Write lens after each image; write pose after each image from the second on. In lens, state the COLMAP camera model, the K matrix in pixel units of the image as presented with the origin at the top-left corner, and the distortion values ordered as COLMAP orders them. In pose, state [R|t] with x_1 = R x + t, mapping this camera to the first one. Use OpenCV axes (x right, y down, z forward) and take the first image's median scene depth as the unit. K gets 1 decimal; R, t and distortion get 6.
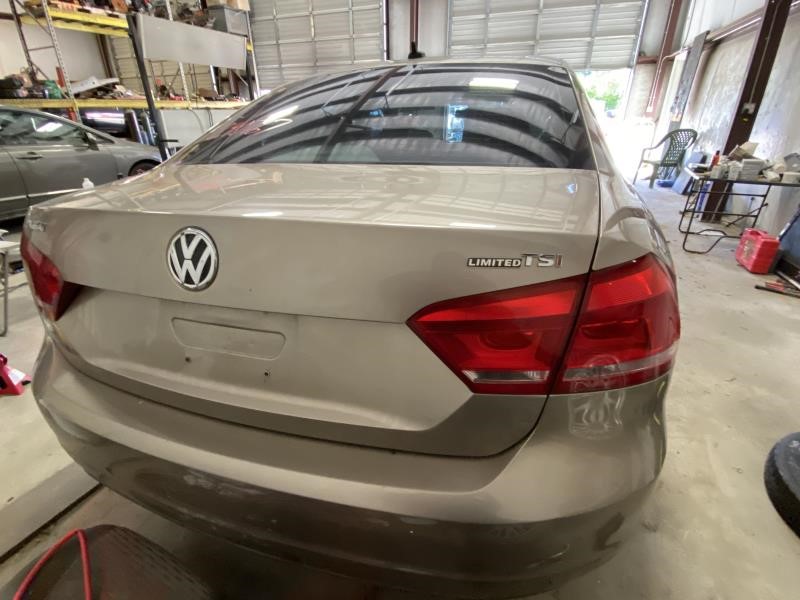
lens RADIAL K [[380.6, 0, 420.1], [0, 380.6, 323.7], [0, 0, 1]] dist [-0.005646, -0.007225]
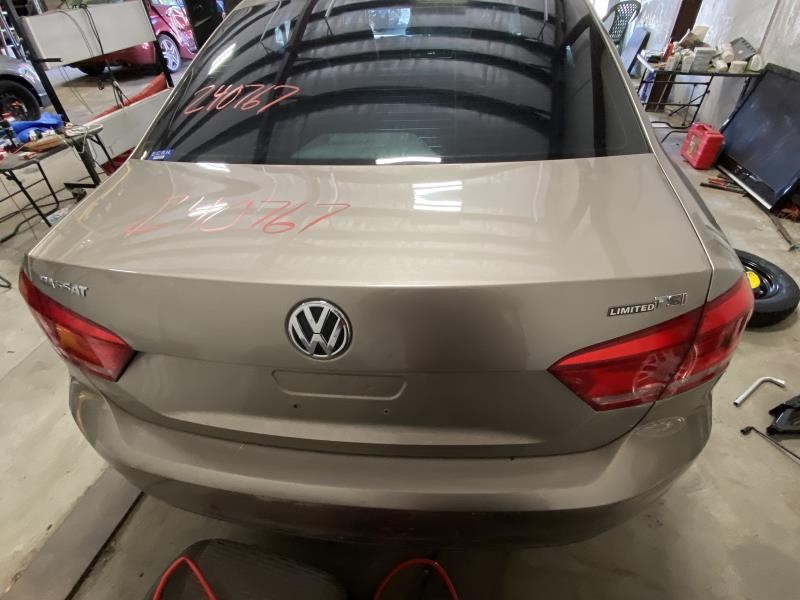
lens RADIAL K [[393.1, 0, 396.0], [0, 393.1, 303.4], [0, 0, 1]] dist [-0.014937, -0.001826]
pose [[0.979880, -0.142880, 0.139358, -0.152385], [0.105473, 0.963464, 0.246196, -0.128983], [-0.169443, -0.226544, 0.959149, 0.012246]]
